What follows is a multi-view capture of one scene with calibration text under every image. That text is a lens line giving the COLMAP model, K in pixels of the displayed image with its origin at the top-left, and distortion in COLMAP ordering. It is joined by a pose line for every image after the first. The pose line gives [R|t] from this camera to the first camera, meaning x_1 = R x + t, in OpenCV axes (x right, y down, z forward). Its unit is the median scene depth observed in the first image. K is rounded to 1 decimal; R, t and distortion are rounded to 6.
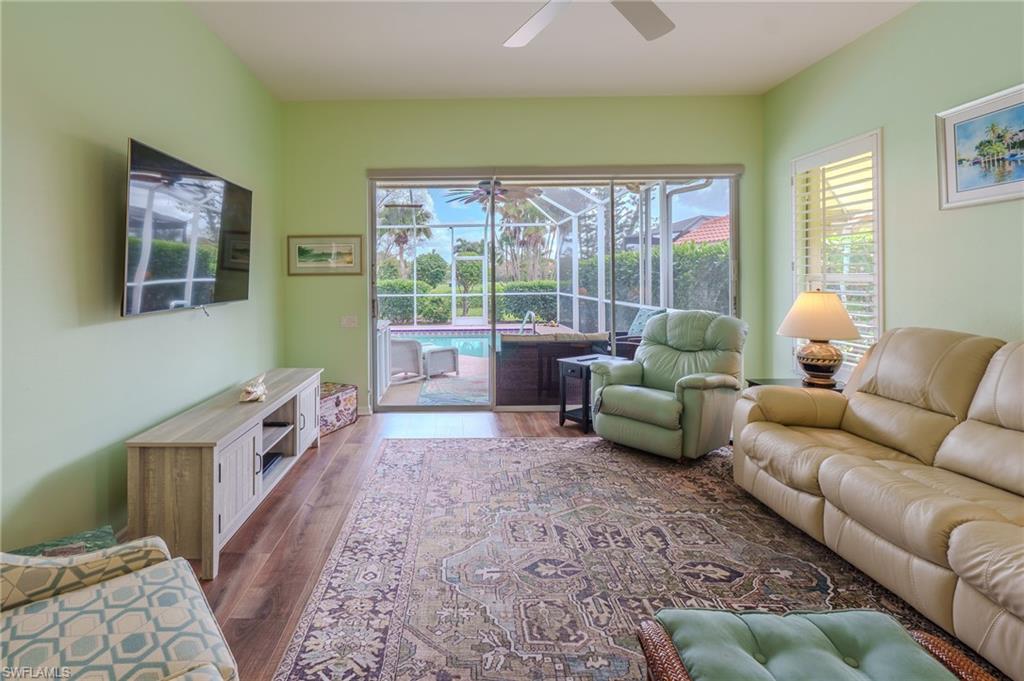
lens RADIAL K [[479.0, 0, 453.5], [0, 479.0, 282.9], [0, 0, 1]] dist [-0.007133, 0.001658]
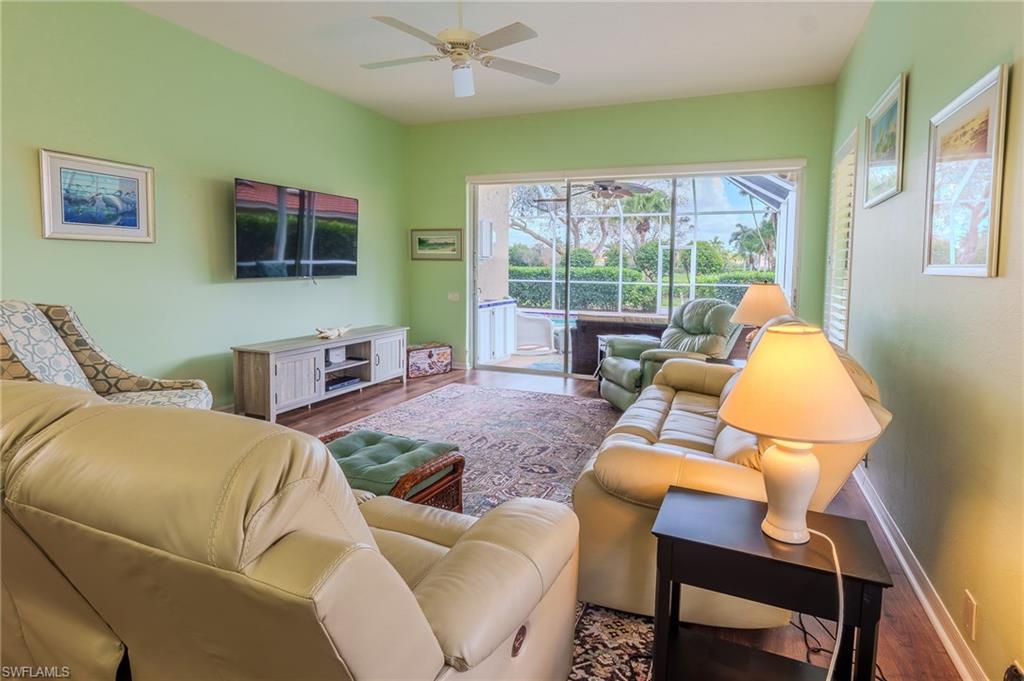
lens RADIAL K [[491.1, 0, 552.6], [0, 491.1, 292.8], [0, 0, 1]] dist [-0.029860, -0.001021]
pose [[0.946424, 0.034641, -0.321064, 0.668772], [-0.020596, 0.998681, 0.047041, 0.004839], [0.322269, -0.037908, 0.945889, -0.231951]]
